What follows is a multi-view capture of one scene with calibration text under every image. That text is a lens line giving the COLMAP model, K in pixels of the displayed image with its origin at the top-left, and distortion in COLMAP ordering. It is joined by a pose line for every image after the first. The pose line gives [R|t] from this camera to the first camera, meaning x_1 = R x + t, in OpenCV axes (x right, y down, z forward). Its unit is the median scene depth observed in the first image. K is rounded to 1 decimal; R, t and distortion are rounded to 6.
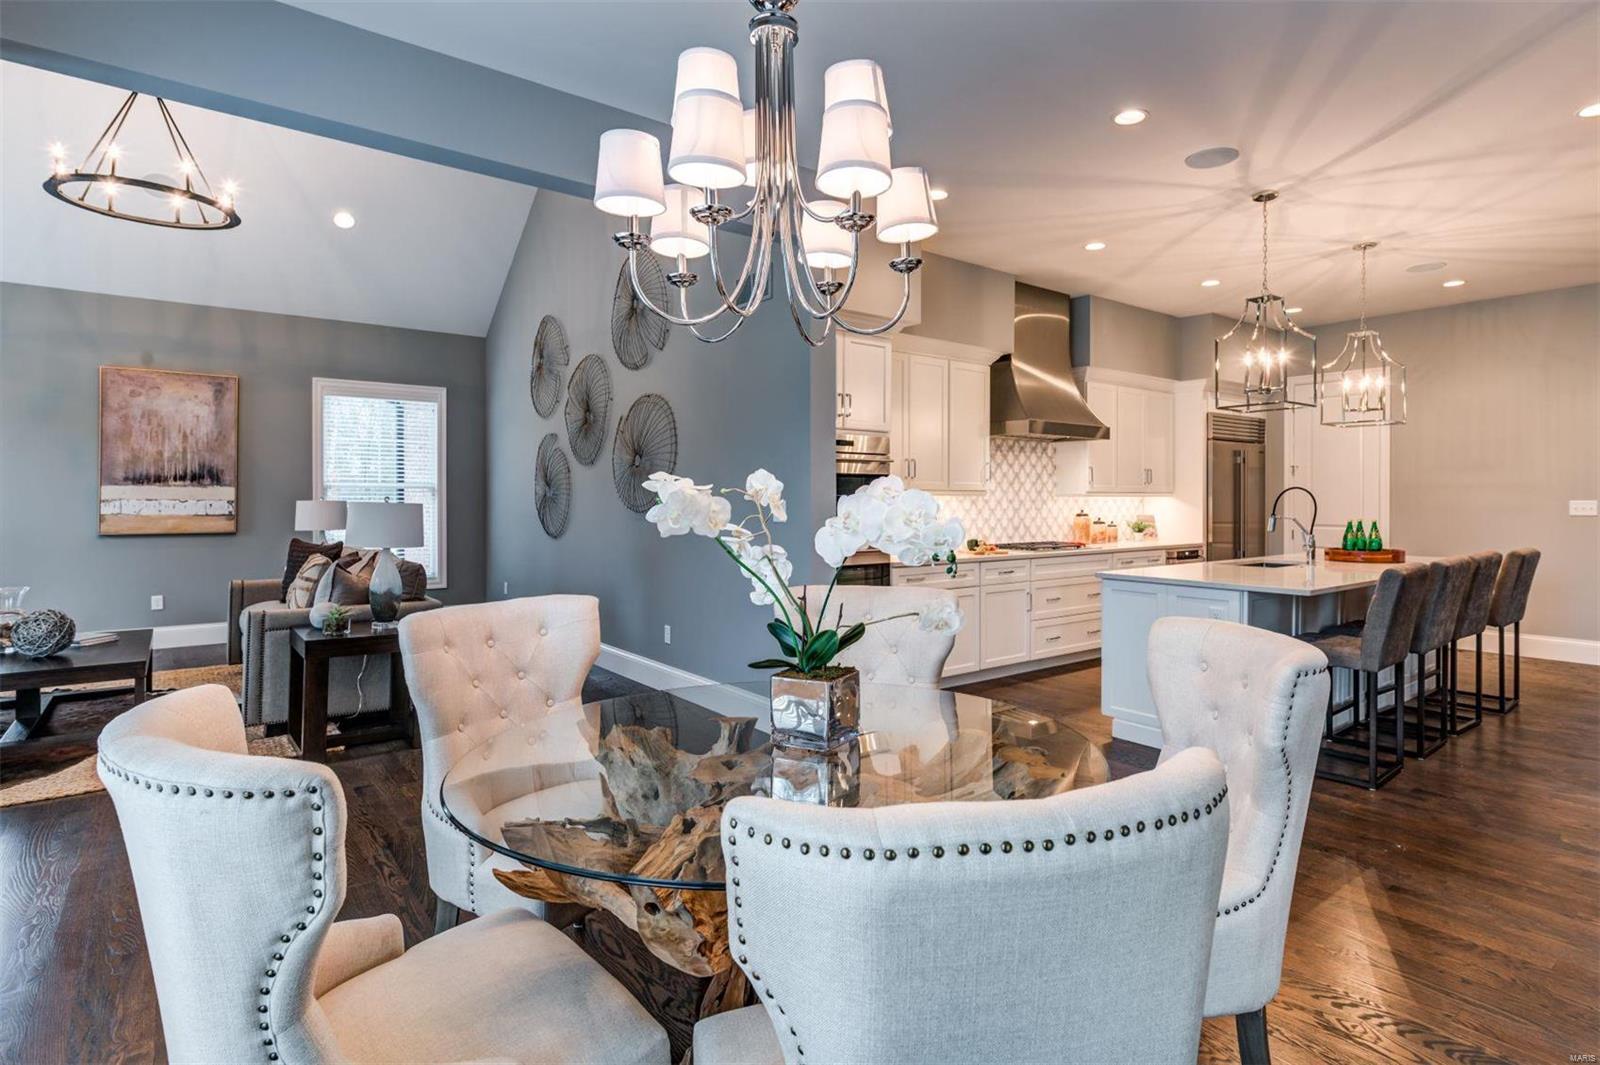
lens RADIAL K [[814.4, 0, 846.0], [0, 814.4, 498.2], [0, 0, 1]] dist [0.008682, 0.000455]
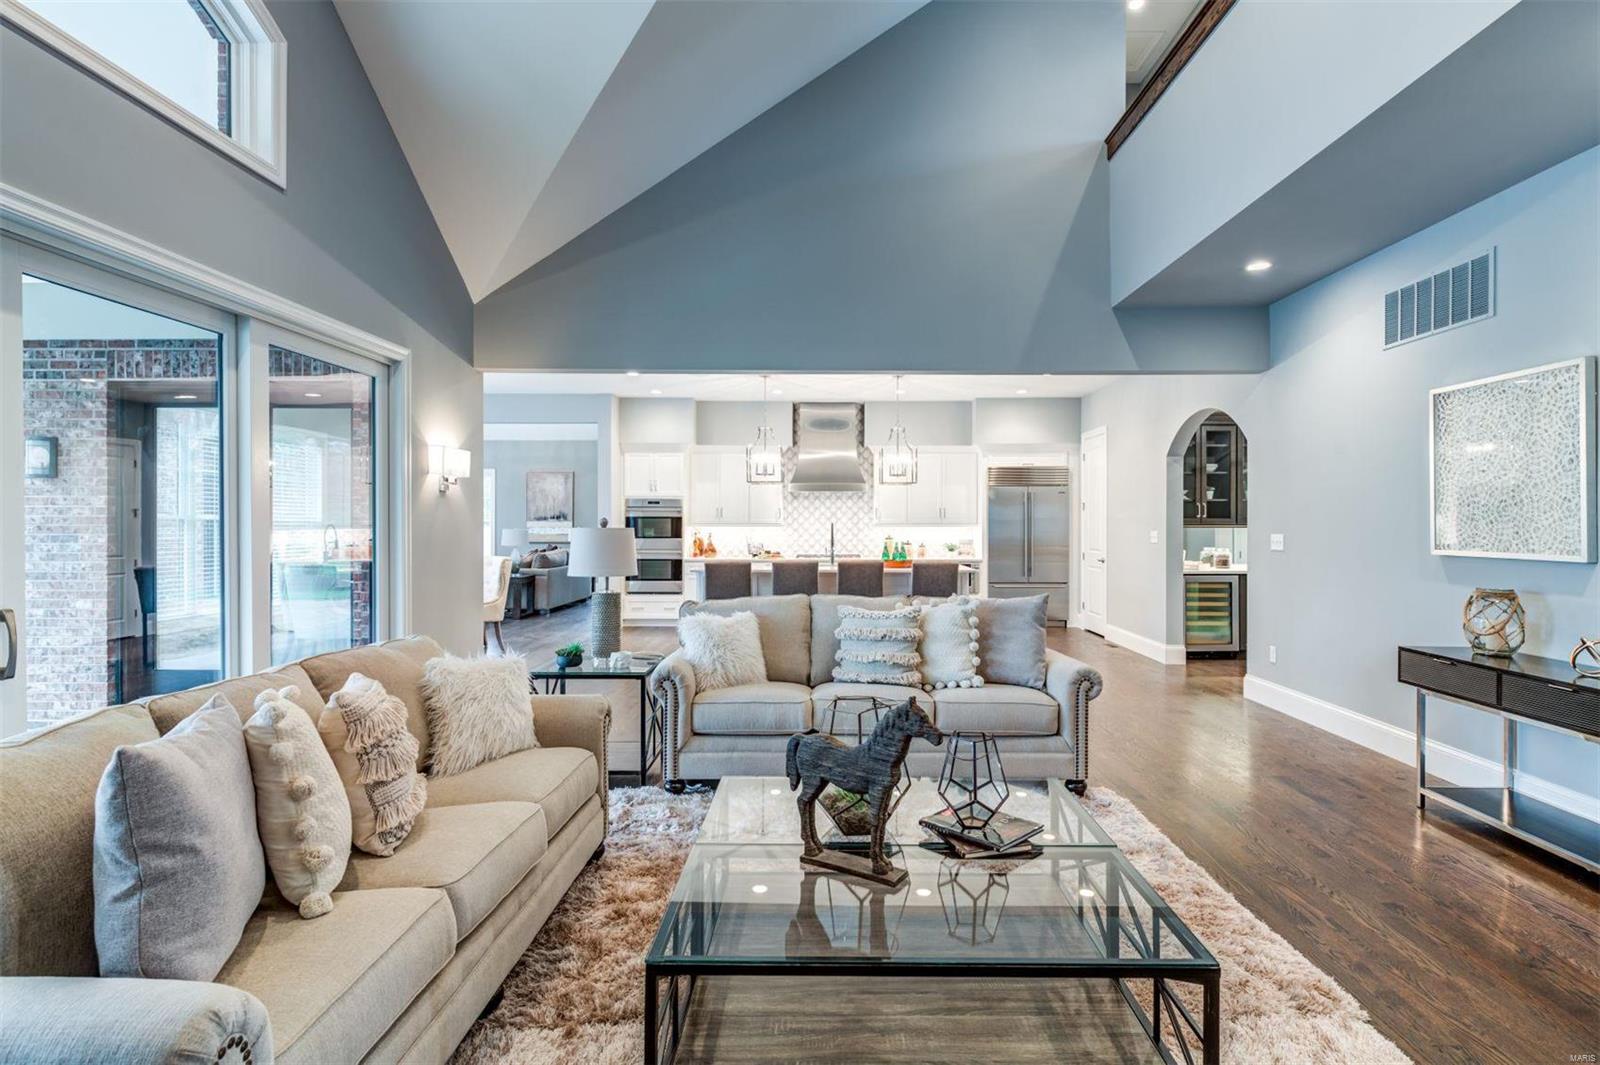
lens RADIAL K [[801.7, 0, 836.0], [0, 801.7, 519.6], [0, 0, 1]] dist [0.030655, 0.000570]
pose [[0.787478, -0.003789, -0.616331, 1.198508], [0.002441, 0.999992, -0.003029, -0.011339], [0.616338, 0.000881, 0.787482, -0.273308]]
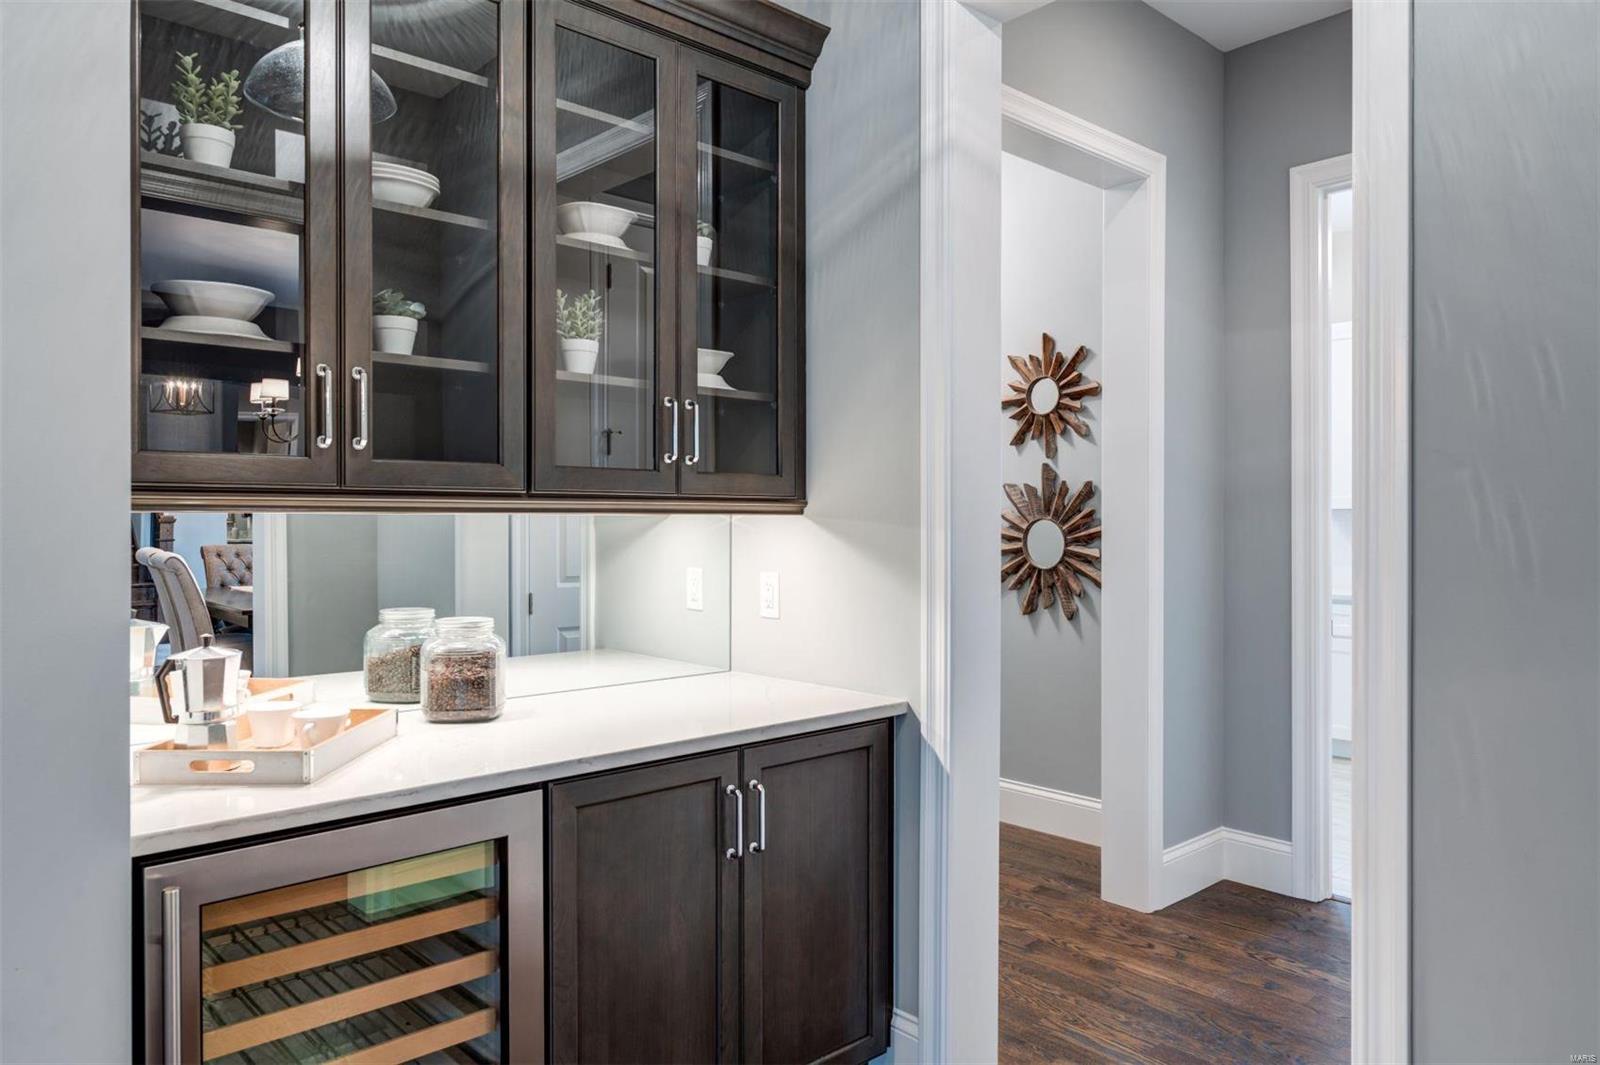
lens RADIAL K [[1085.1, 0, 797.0], [0, 1085.1, 533.2], [0, 0, 1]] dist [-0.005829, 0.014710]
pose [[0.997619, -0.001038, 0.068952, 0.981801], [0.000297, 0.999942, 0.010755, -0.000237], [-0.068959, -0.010709, 0.997562, 0.725369]]
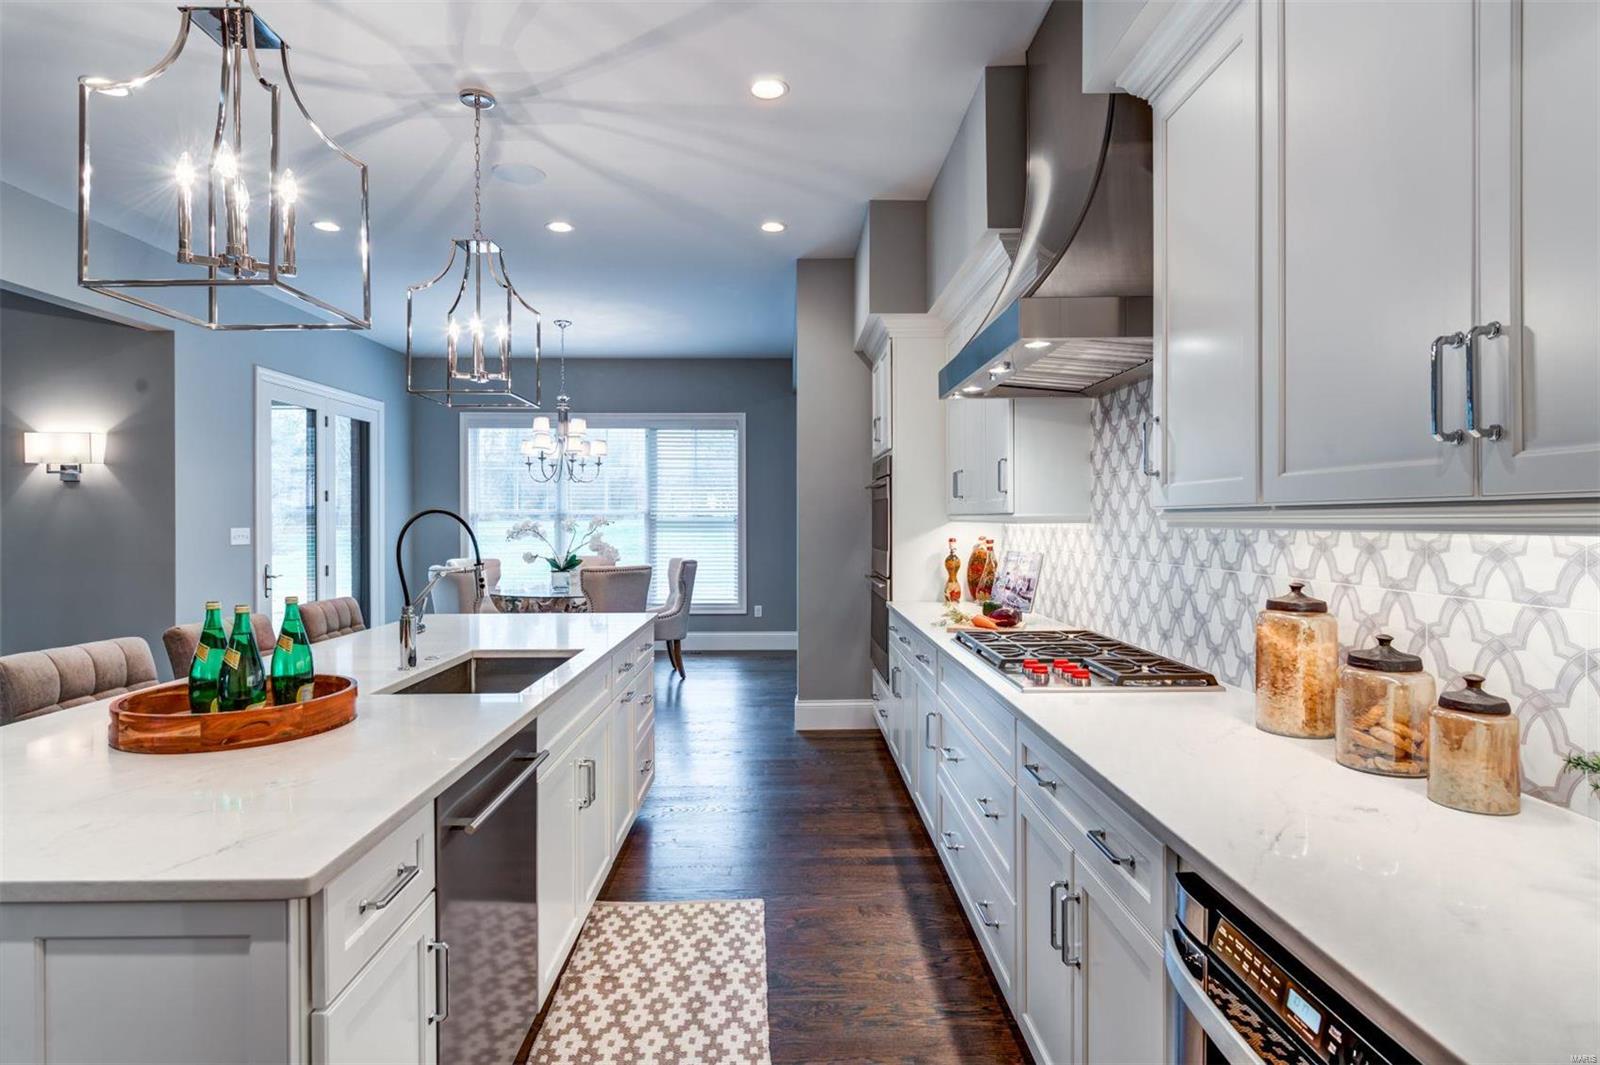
lens RADIAL K [[839.2, 0, 797.7], [0, 839.2, 517.7], [0, 0, 1]] dist [-0.002377, 0.002097]
pose [[-0.615717, -0.001508, -0.787966, 0.593346], [0.002536, 0.999989, -0.003895, -0.004178], [0.787963, -0.004397, -0.615706, 1.080757]]
